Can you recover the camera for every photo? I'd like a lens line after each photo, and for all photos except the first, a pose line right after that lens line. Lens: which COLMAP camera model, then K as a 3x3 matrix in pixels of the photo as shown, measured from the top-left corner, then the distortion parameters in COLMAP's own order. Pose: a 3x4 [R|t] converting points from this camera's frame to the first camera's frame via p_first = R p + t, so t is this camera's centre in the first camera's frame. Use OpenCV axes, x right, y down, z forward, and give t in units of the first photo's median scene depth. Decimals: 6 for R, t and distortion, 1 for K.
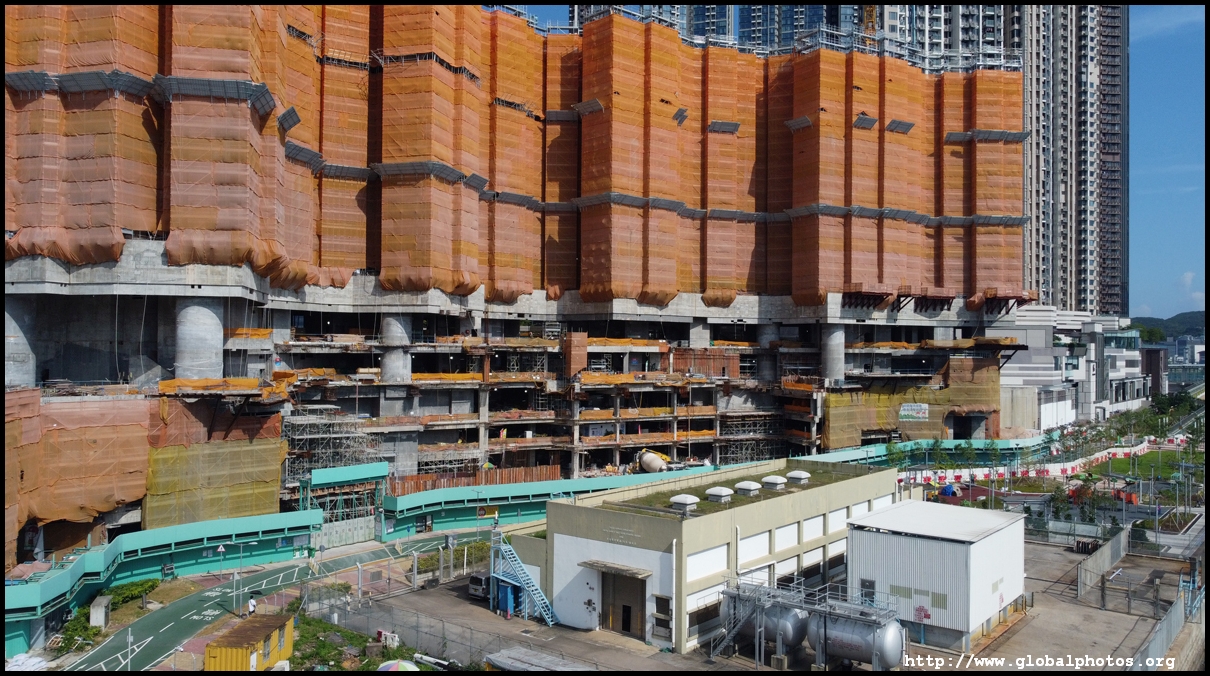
lens RADIAL K [[937.0, 0, 605.0], [0, 937.0, 338.0], [0, 0, 1]] dist [-0.000056, -0.001873]
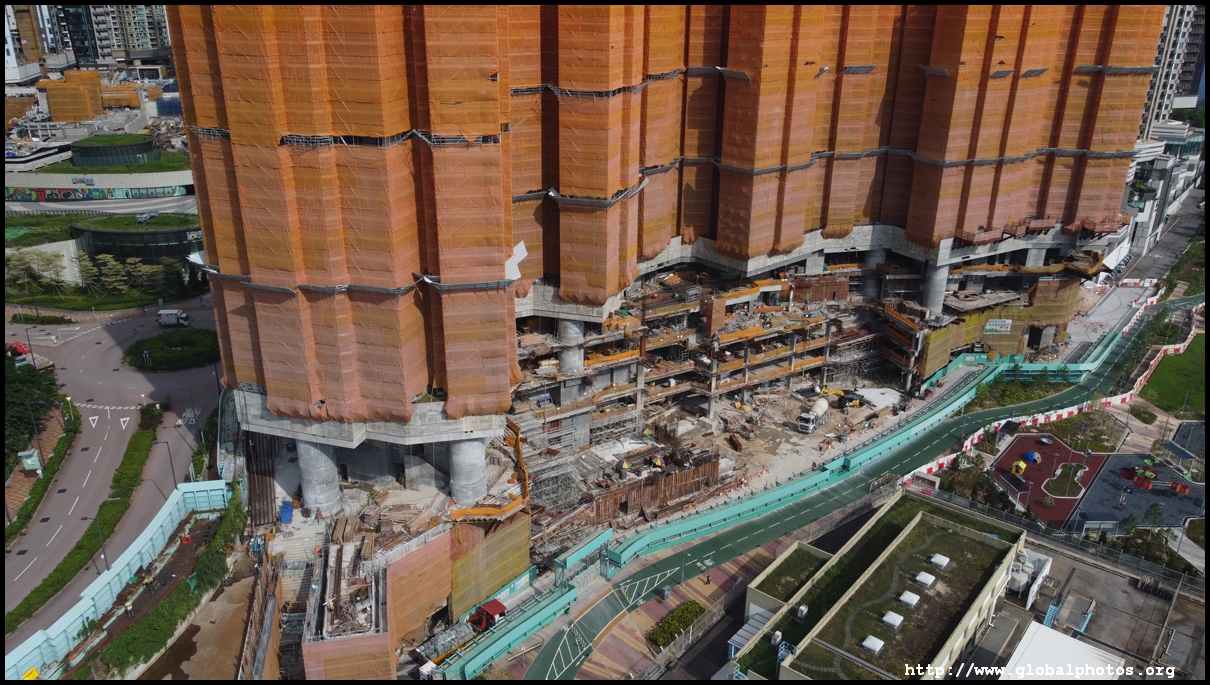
lens RADIAL K [[919.0, 0, 605.0], [0, 919.0, 342.5], [0, 0, 1]] dist [-0.012926, 0.004519]
pose [[0.999905, 0.009935, -0.009520, -0.140271], [-0.005351, 0.918143, 0.396214, -0.358288], [0.012677, -0.396126, 0.918109, -0.027667]]
